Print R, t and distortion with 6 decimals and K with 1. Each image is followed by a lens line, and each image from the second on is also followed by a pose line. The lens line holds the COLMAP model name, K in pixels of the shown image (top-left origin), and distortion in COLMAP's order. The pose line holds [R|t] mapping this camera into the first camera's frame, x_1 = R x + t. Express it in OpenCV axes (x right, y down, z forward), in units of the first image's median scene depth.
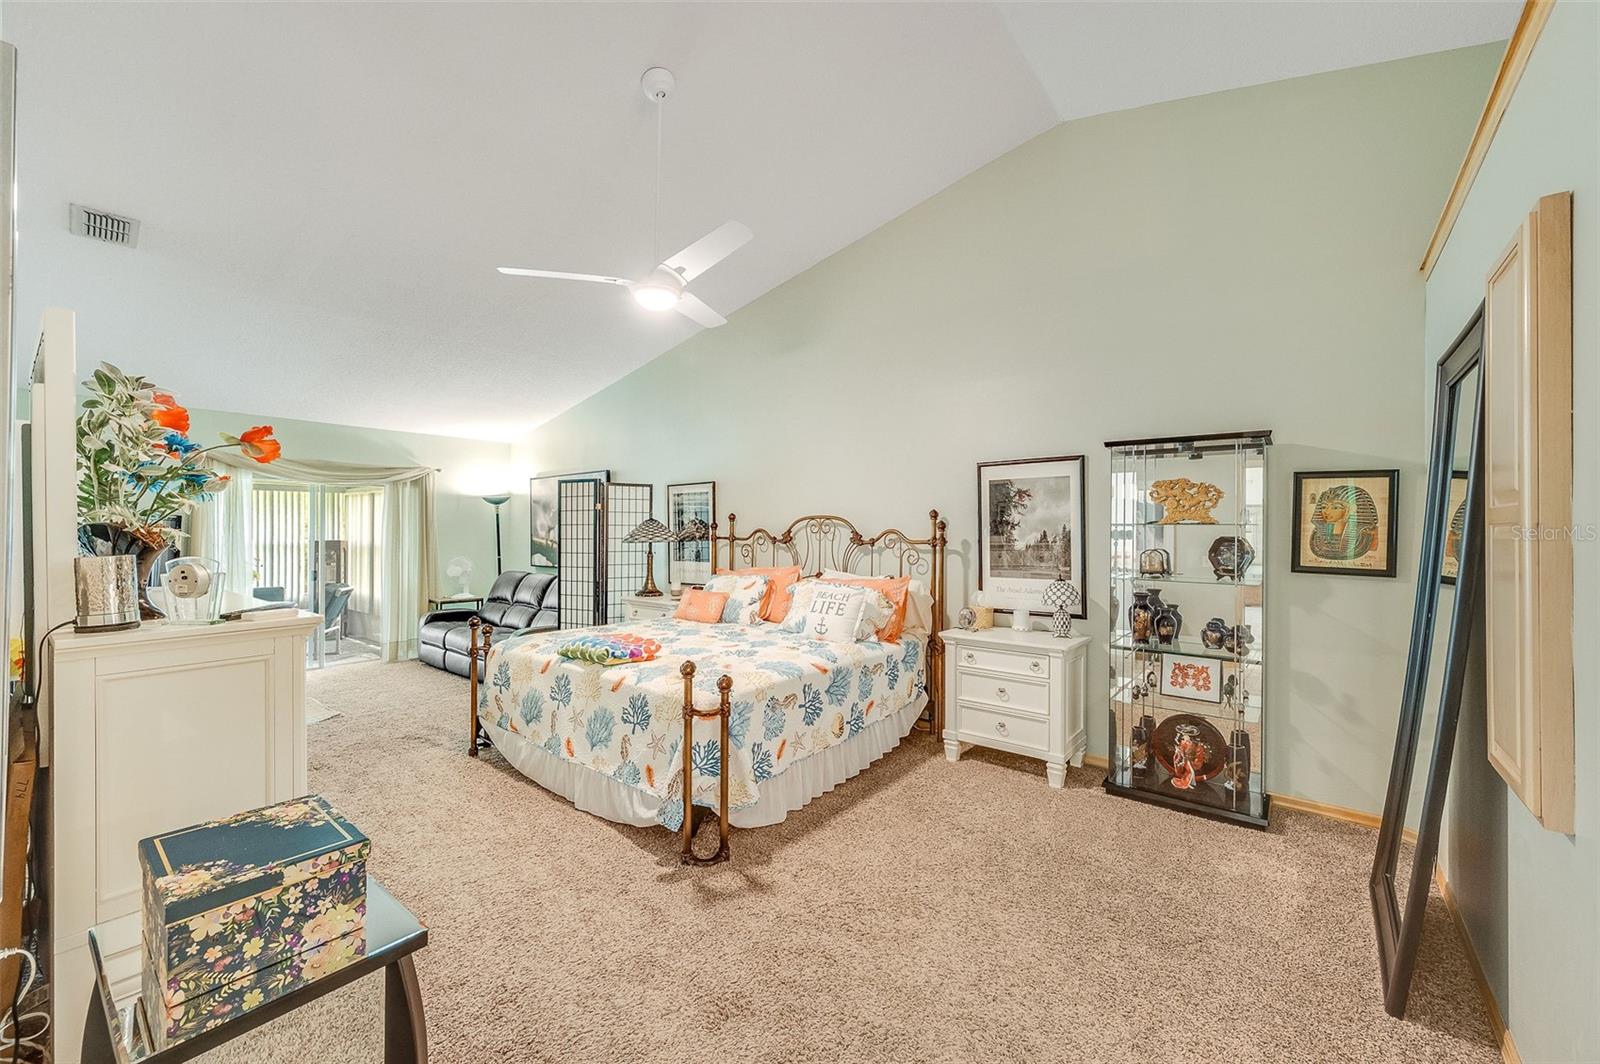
lens RADIAL K [[640.6, 0, 803.4], [0, 640.6, 525.7], [0, 0, 1]] dist [-0.001038, -0.000224]
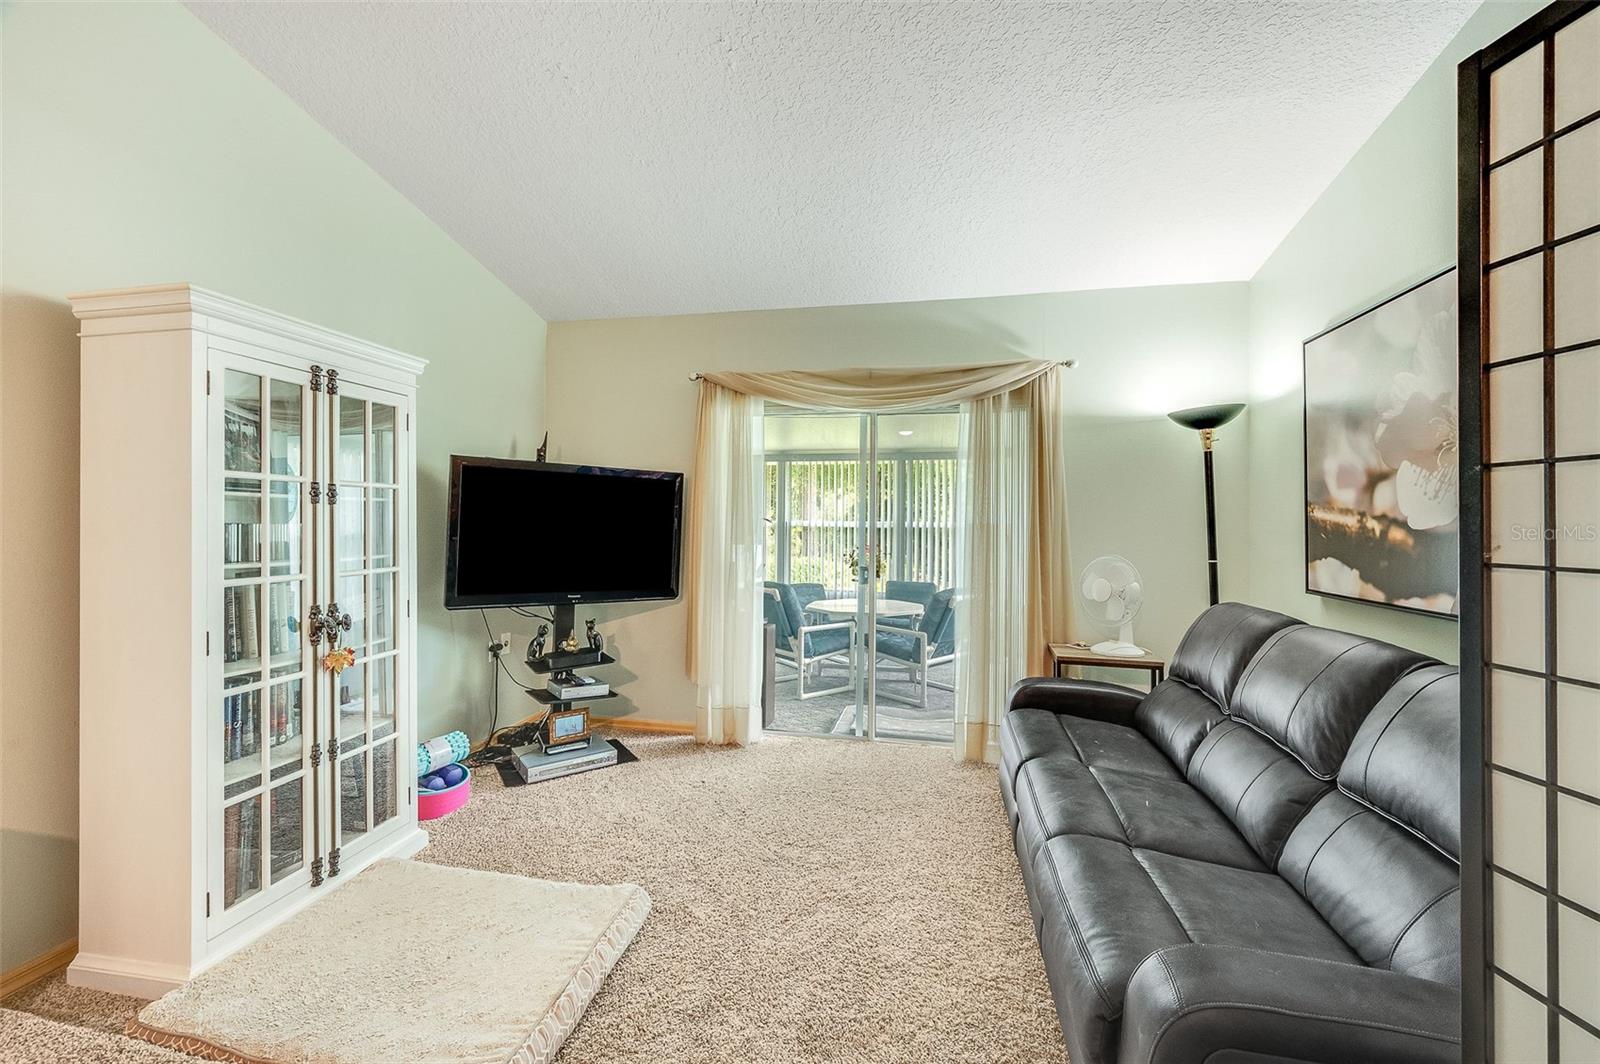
lens RADIAL K [[628.9, 0, 806.5], [0, 628.9, 520.0], [0, 0, 1]] dist [-0.000441, -0.000070]
pose [[0.454519, 0.000619, -0.890737, -0.335250], [-0.003094, 0.999995, -0.000884, 0.033754], [0.890732, 0.003157, 0.454518, 0.828069]]
